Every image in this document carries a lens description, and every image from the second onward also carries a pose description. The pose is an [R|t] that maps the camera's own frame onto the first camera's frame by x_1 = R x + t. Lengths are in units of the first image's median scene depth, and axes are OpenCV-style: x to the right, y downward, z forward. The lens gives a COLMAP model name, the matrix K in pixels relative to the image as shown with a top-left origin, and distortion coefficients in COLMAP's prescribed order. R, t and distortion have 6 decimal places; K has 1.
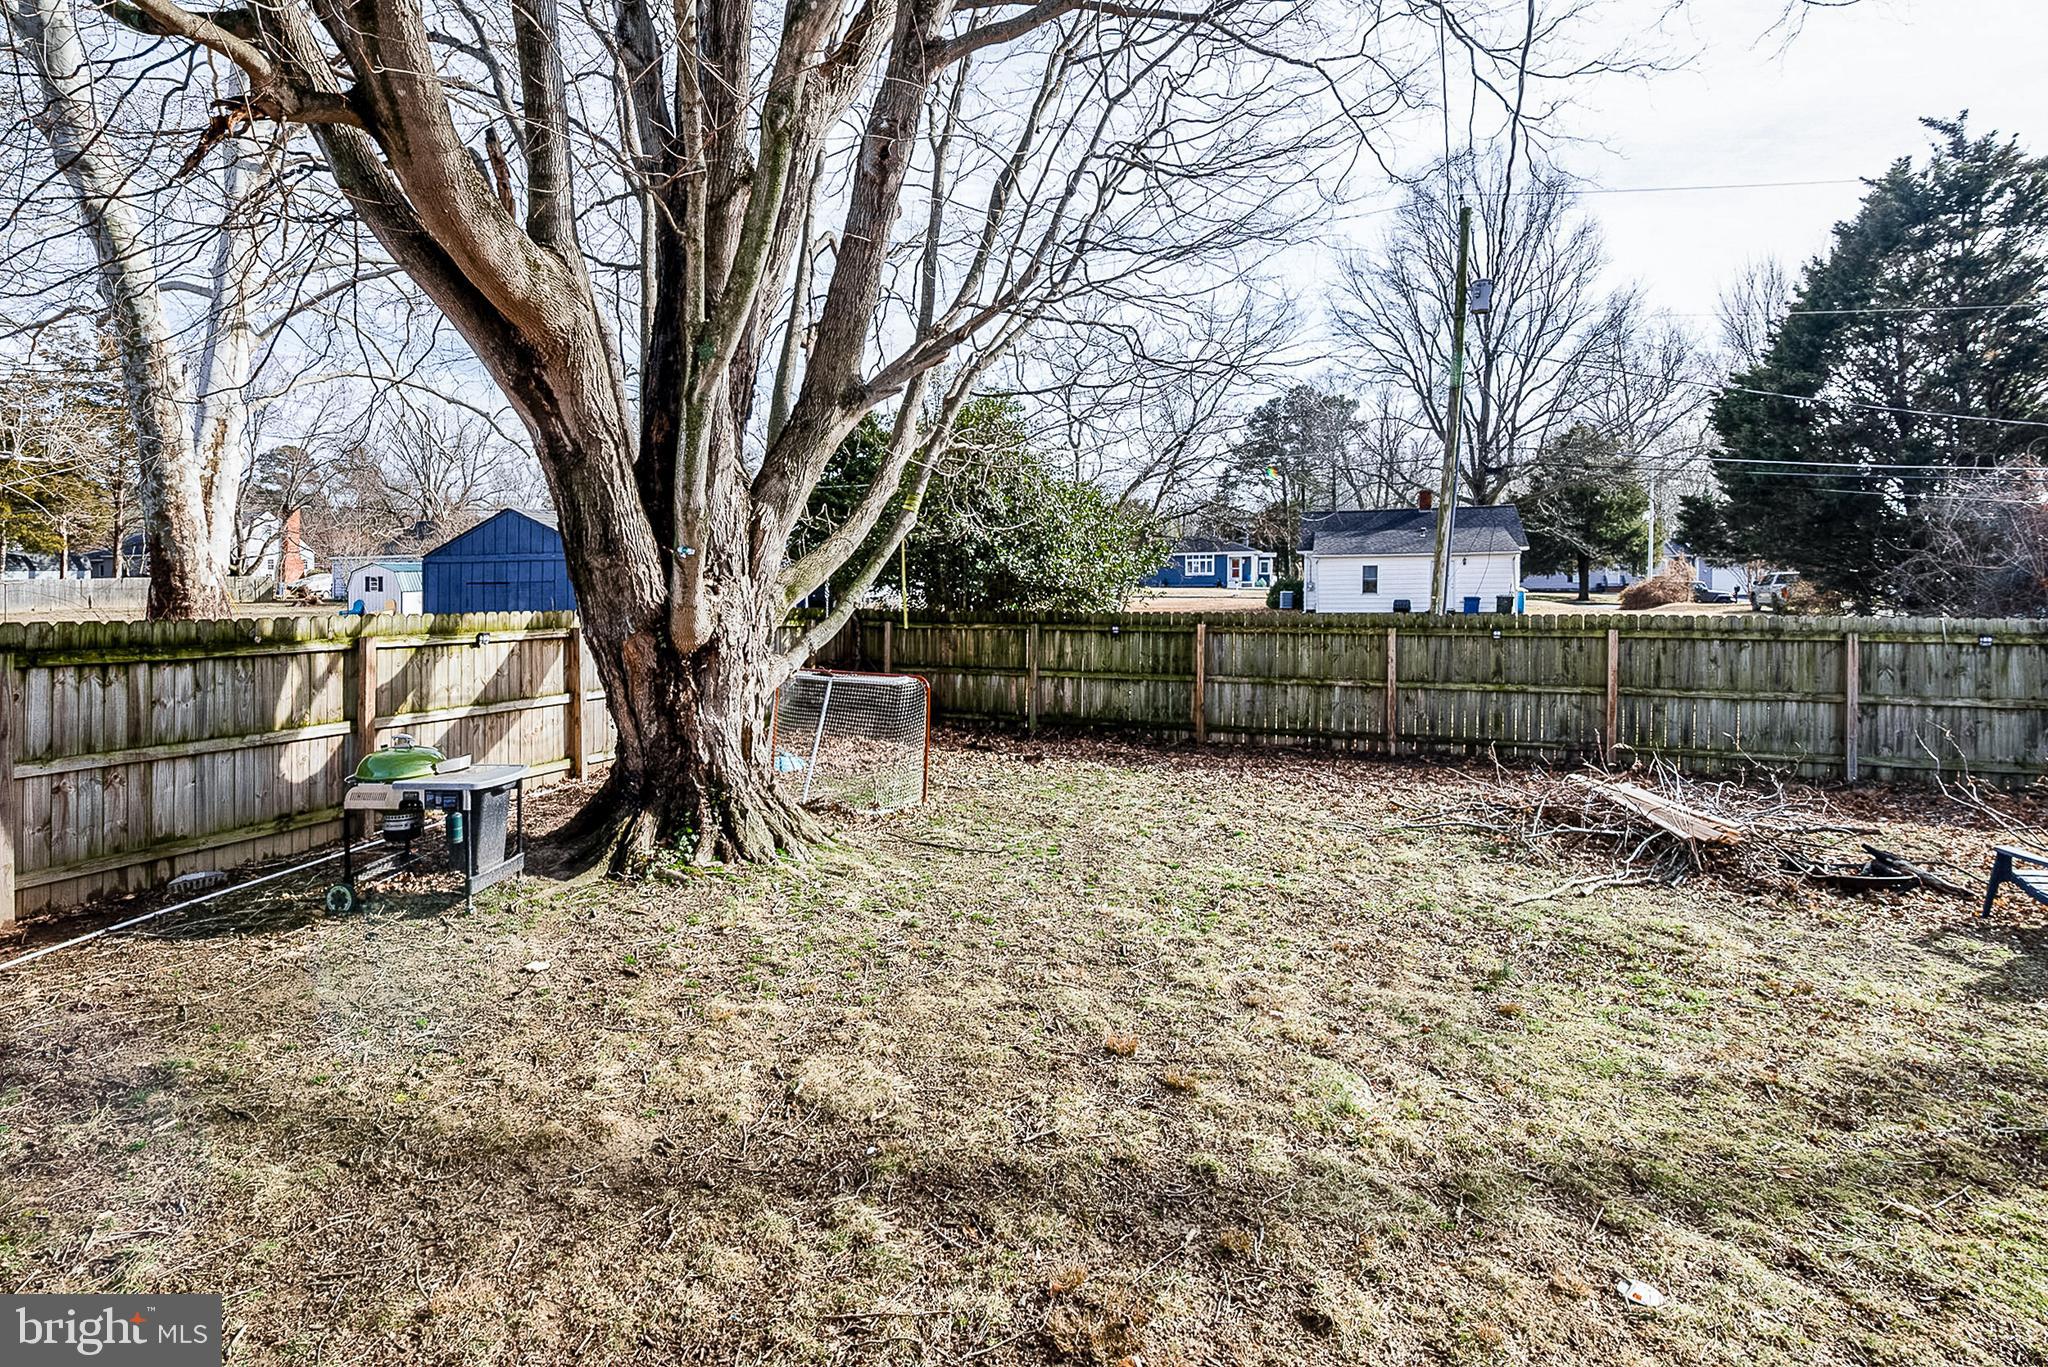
lens RADIAL K [[1001.8, 0, 1021.1], [0, 1001.8, 612.1], [0, 0, 1]] dist [-0.011512, -0.000373]
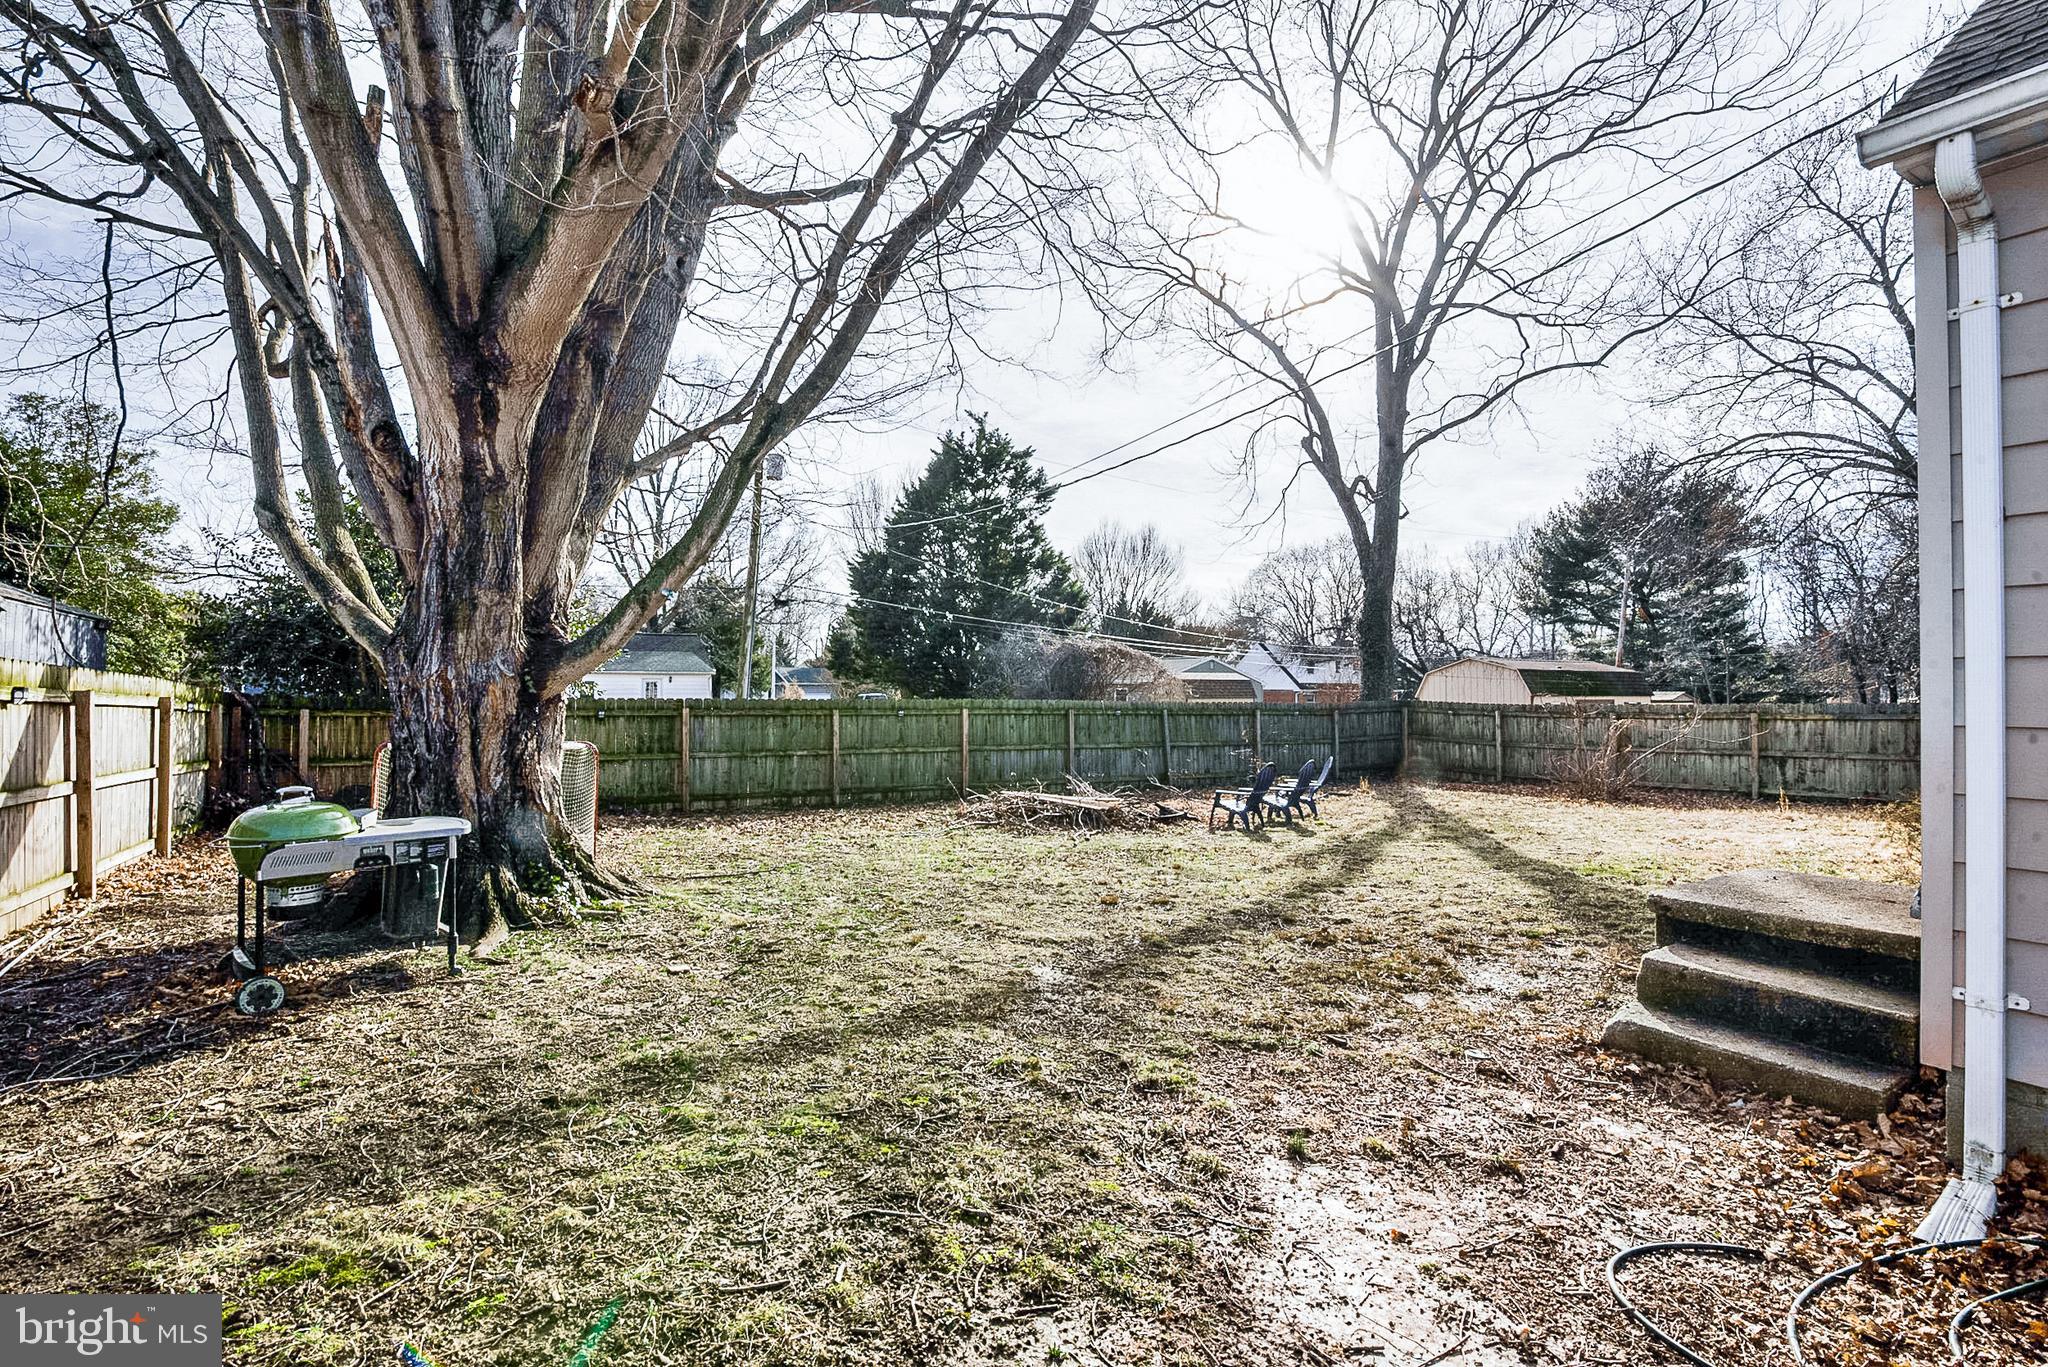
lens RADIAL K [[901.3, 0, 1028.1], [0, 901.3, 711.4], [0, 0, 1]] dist [-0.004860, -0.000707]
pose [[0.624012, -0.000091, 0.781414, -0.413322], [0.020786, 0.999648, -0.016483, 0.043621], [-0.781138, 0.026528, 0.623795, 0.043947]]
